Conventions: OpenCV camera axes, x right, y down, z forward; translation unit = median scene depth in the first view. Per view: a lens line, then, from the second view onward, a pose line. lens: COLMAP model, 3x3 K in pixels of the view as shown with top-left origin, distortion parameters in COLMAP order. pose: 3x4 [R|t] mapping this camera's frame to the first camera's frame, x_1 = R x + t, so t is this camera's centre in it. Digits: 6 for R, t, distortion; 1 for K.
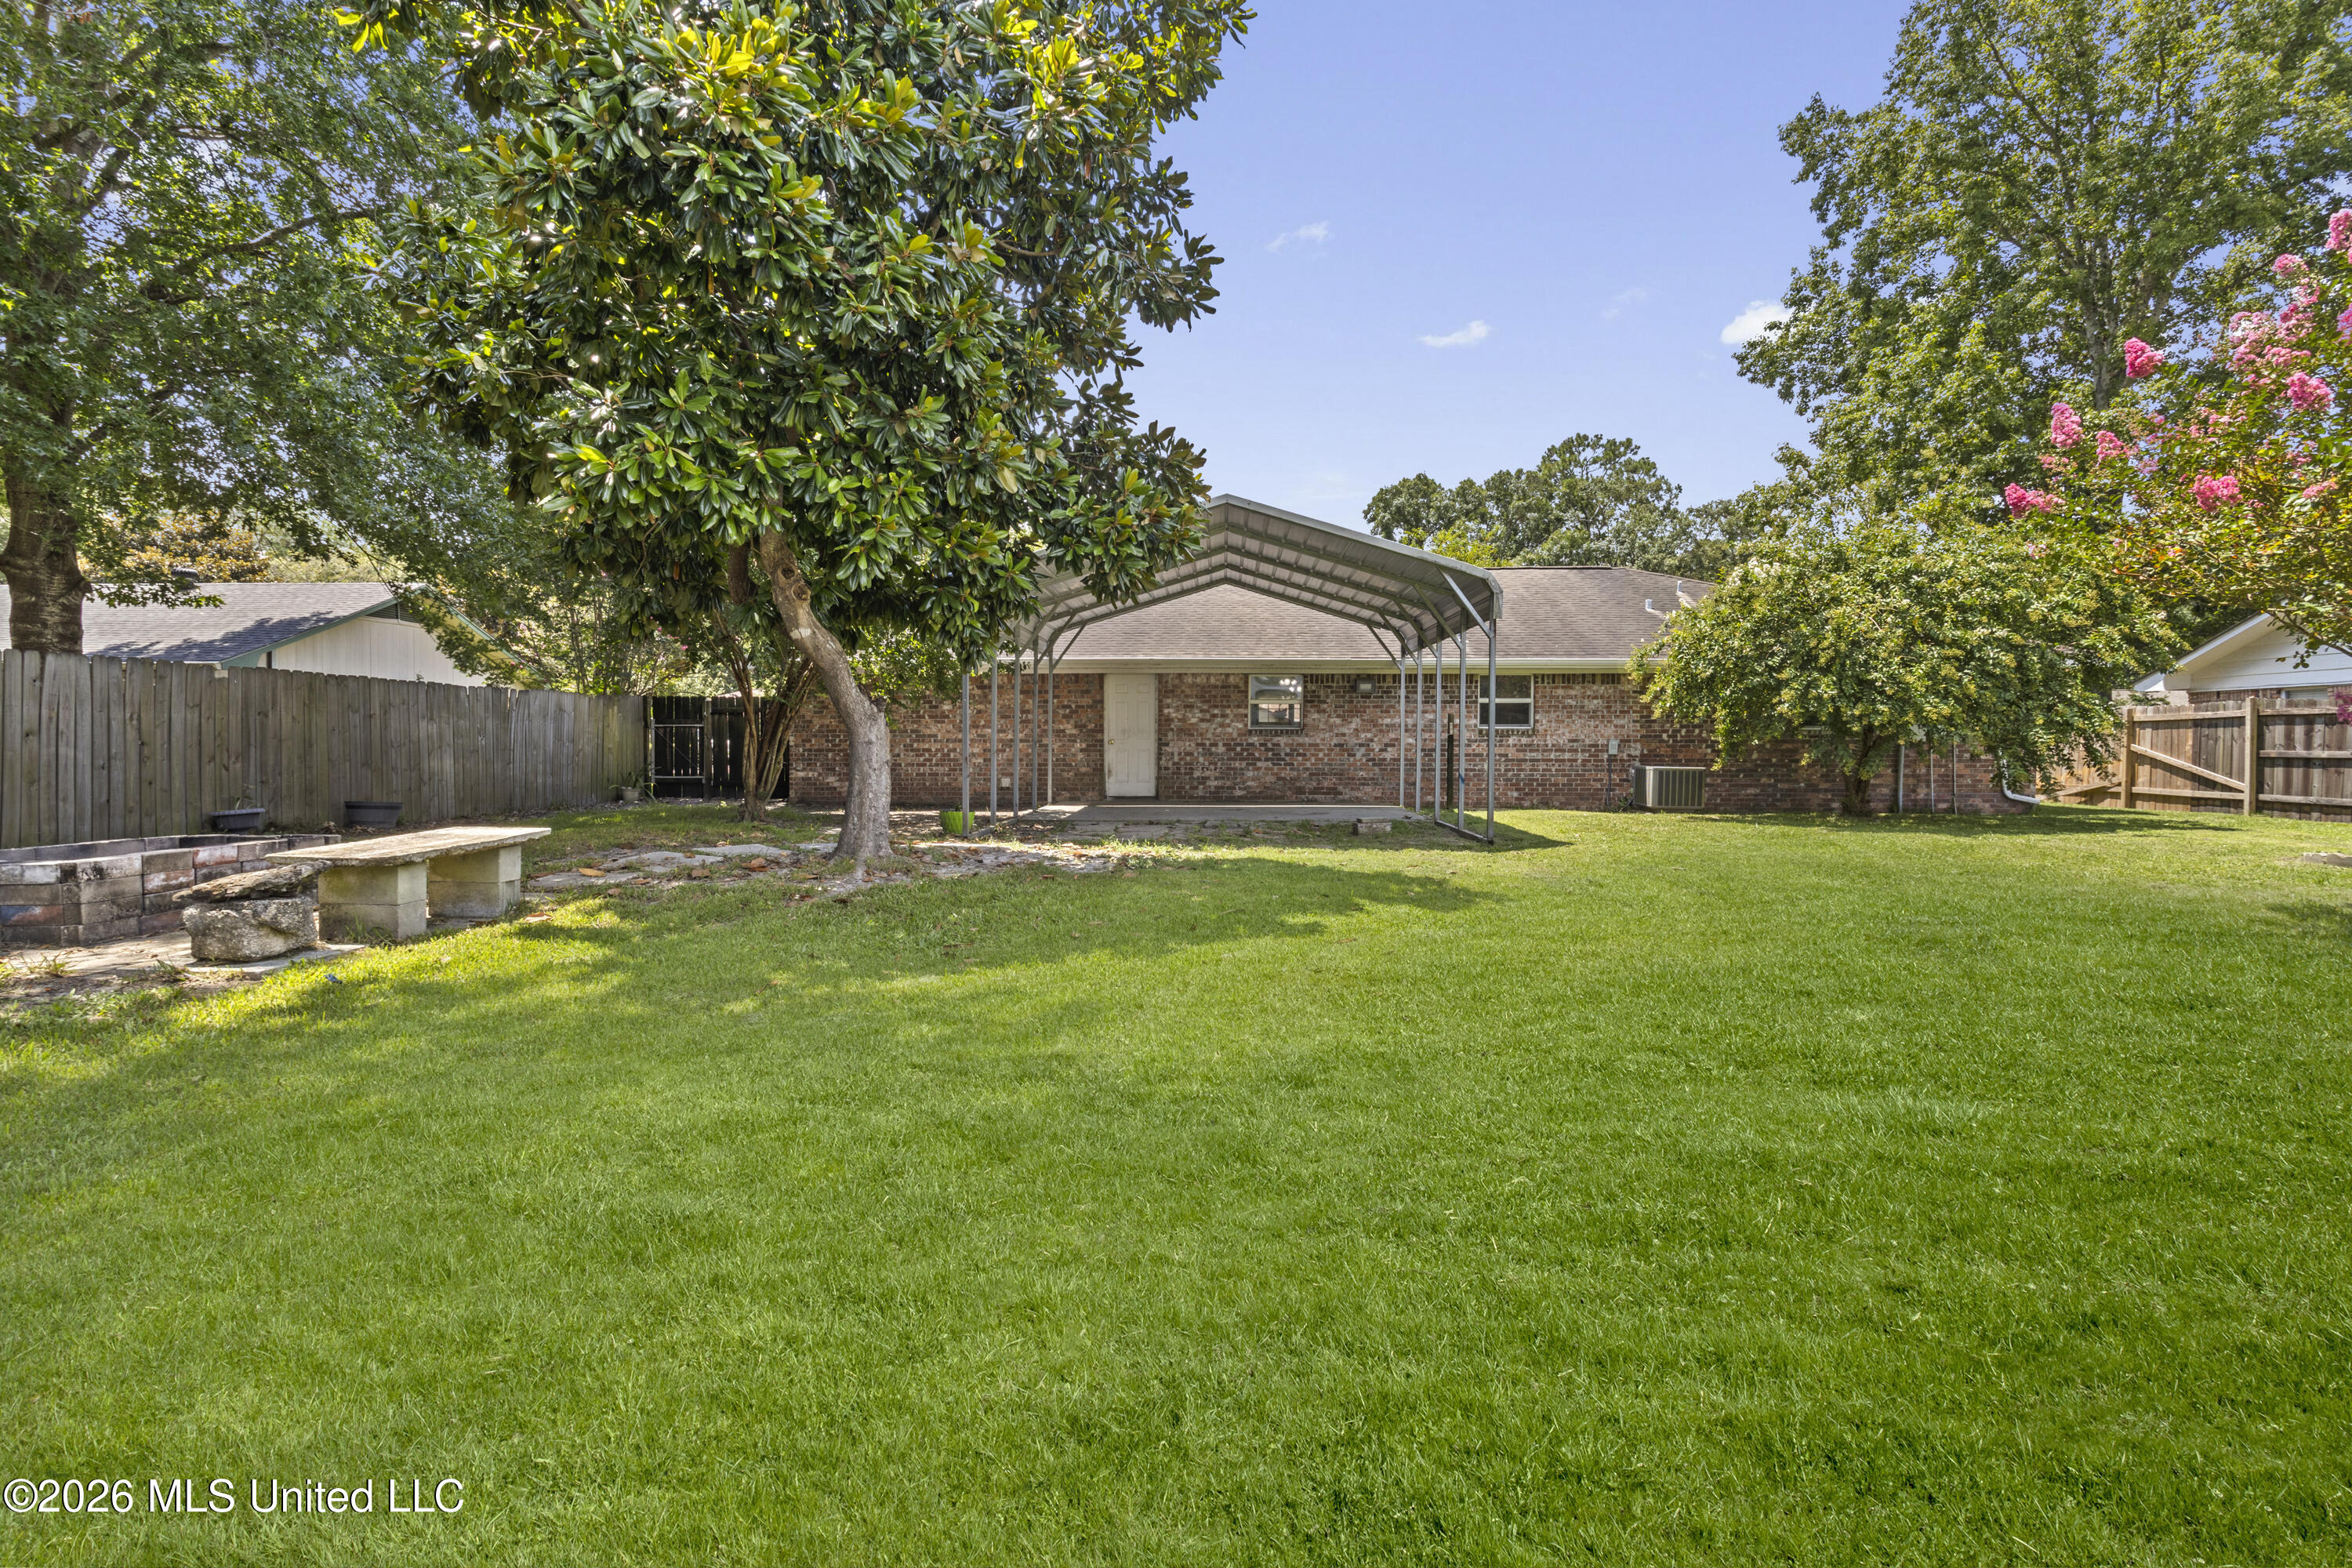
lens RADIAL K [[1107.5, 0, 1172.2], [0, 1107.5, 764.7], [0, 0, 1]] dist [0.000475, 0.000547]
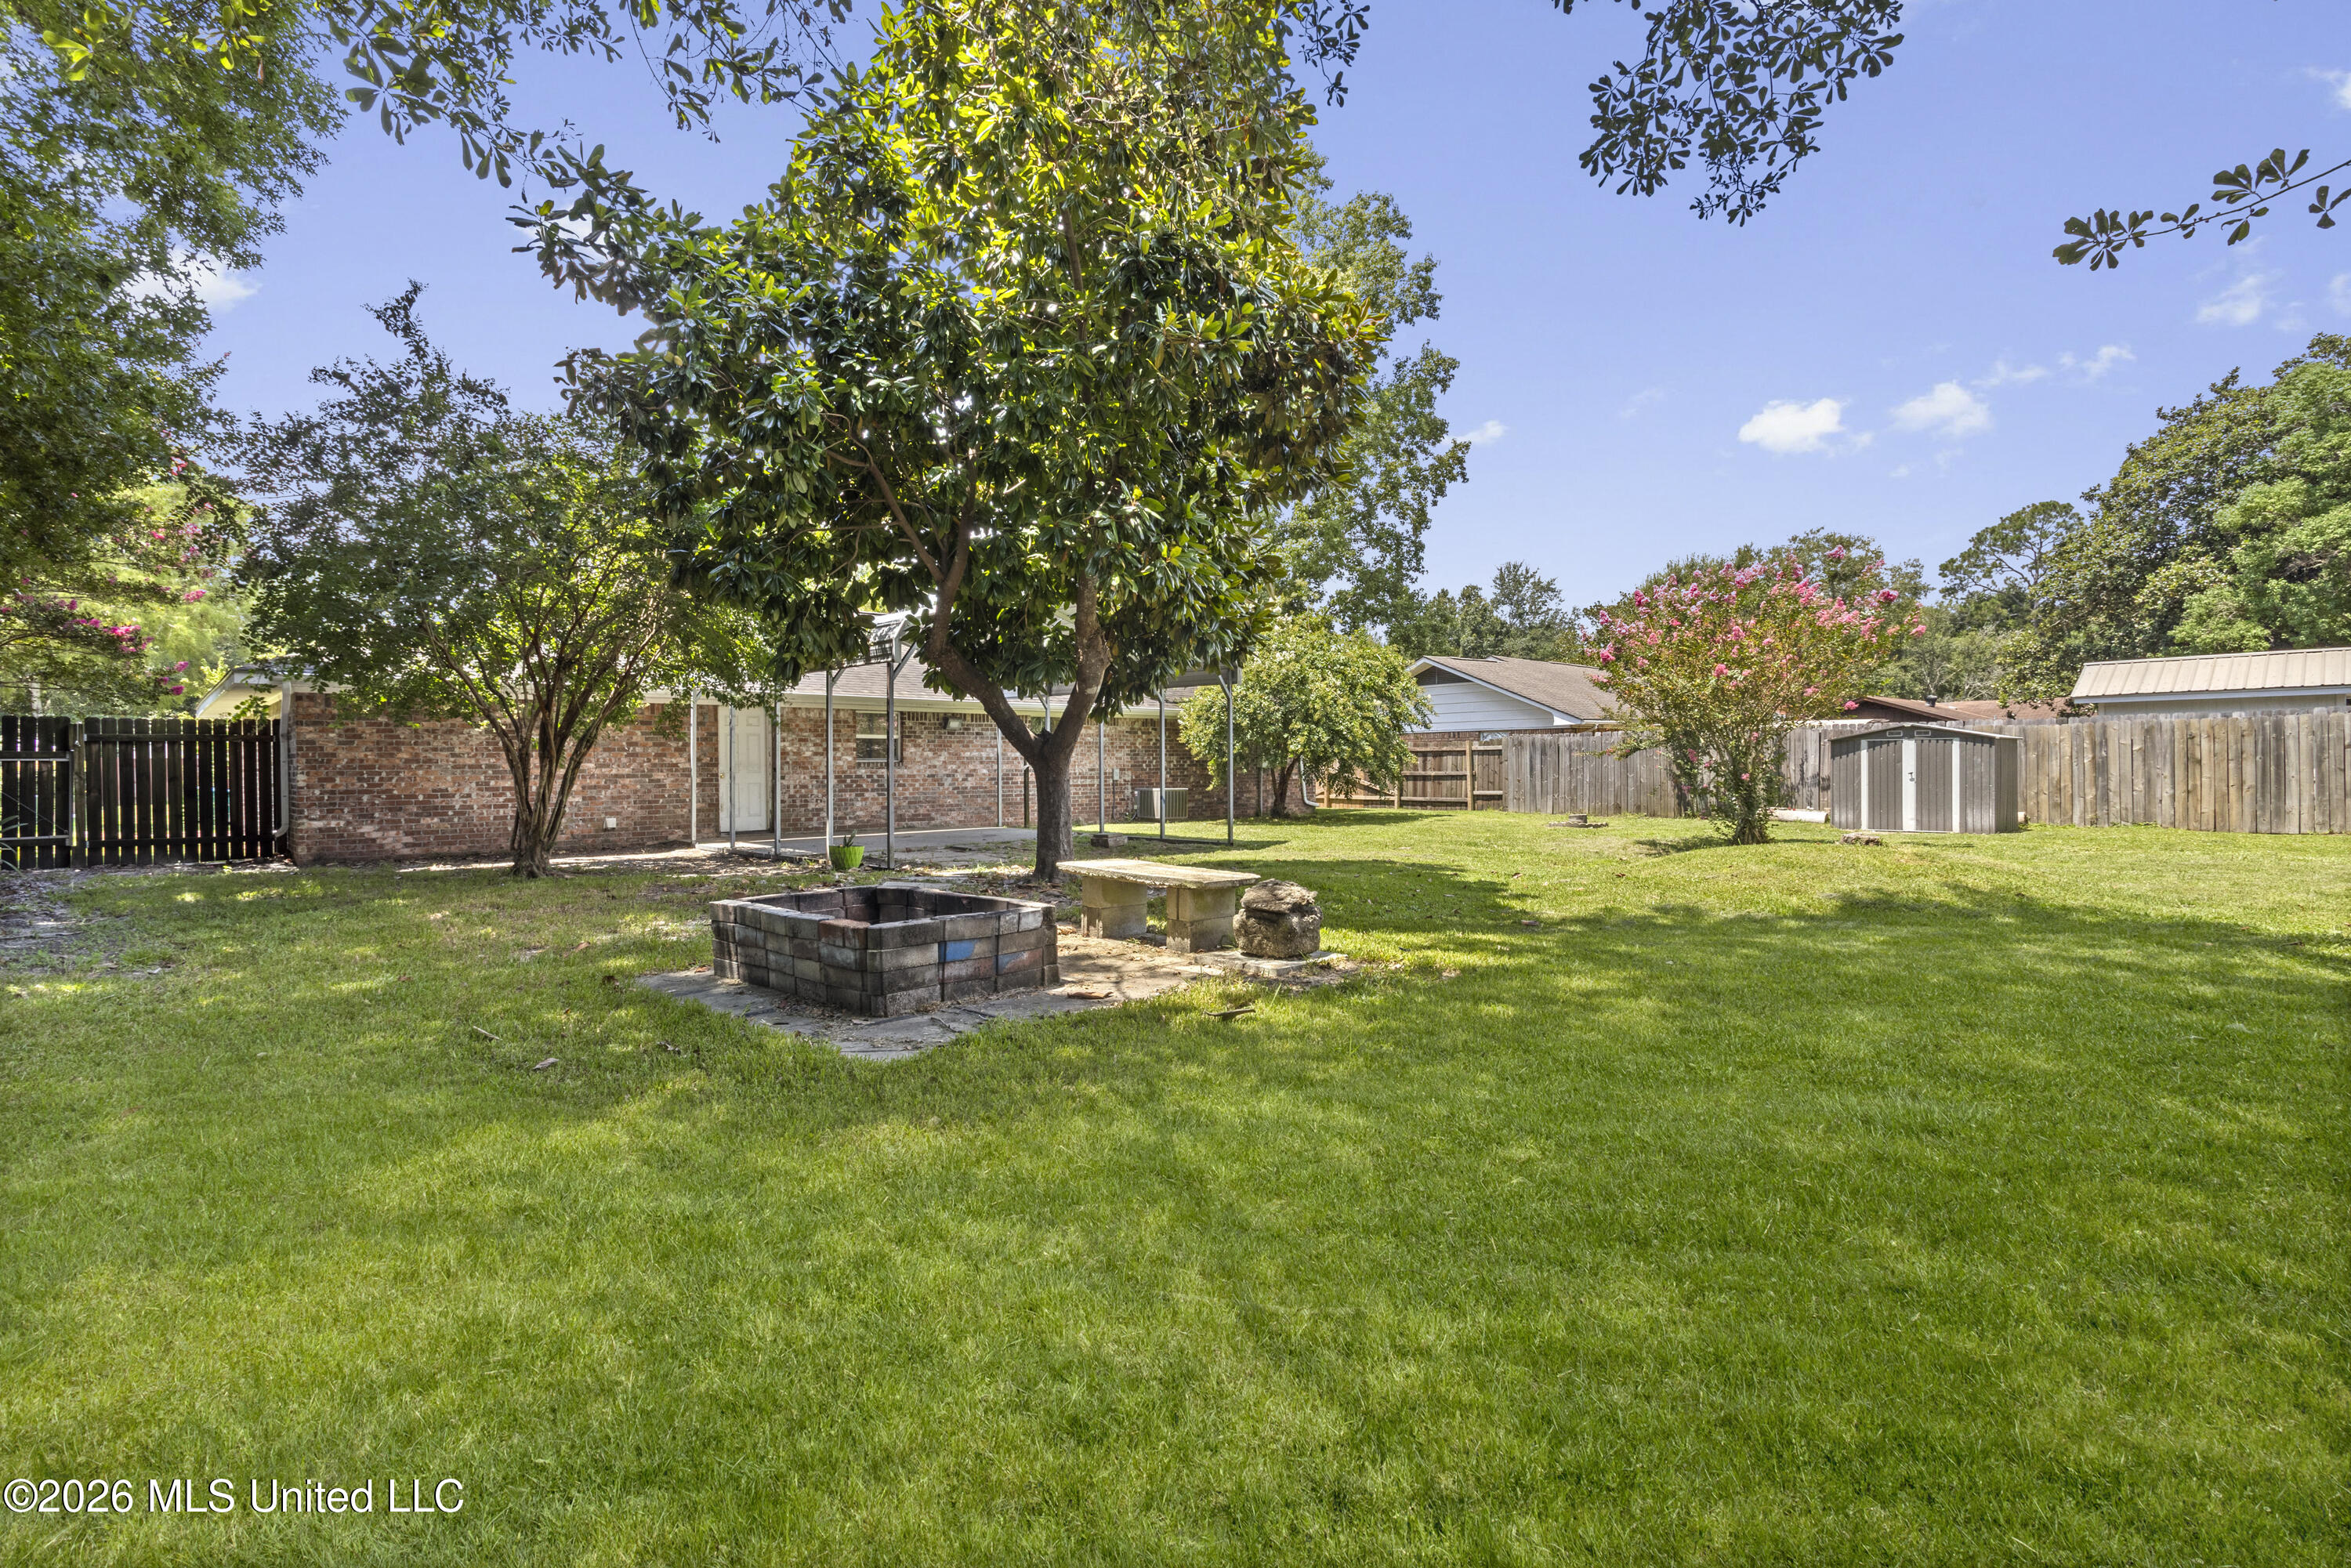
lens RADIAL K [[1107.0, 0, 1166.4], [0, 1107.0, 782.9], [0, 0, 1]] dist [0.000475, 0.000547]
pose [[0.679563, -0.018017, 0.733396, -0.561371], [0.024940, 0.999688, 0.001450, -0.006940], [-0.733193, 0.017306, 0.679800, 0.080594]]
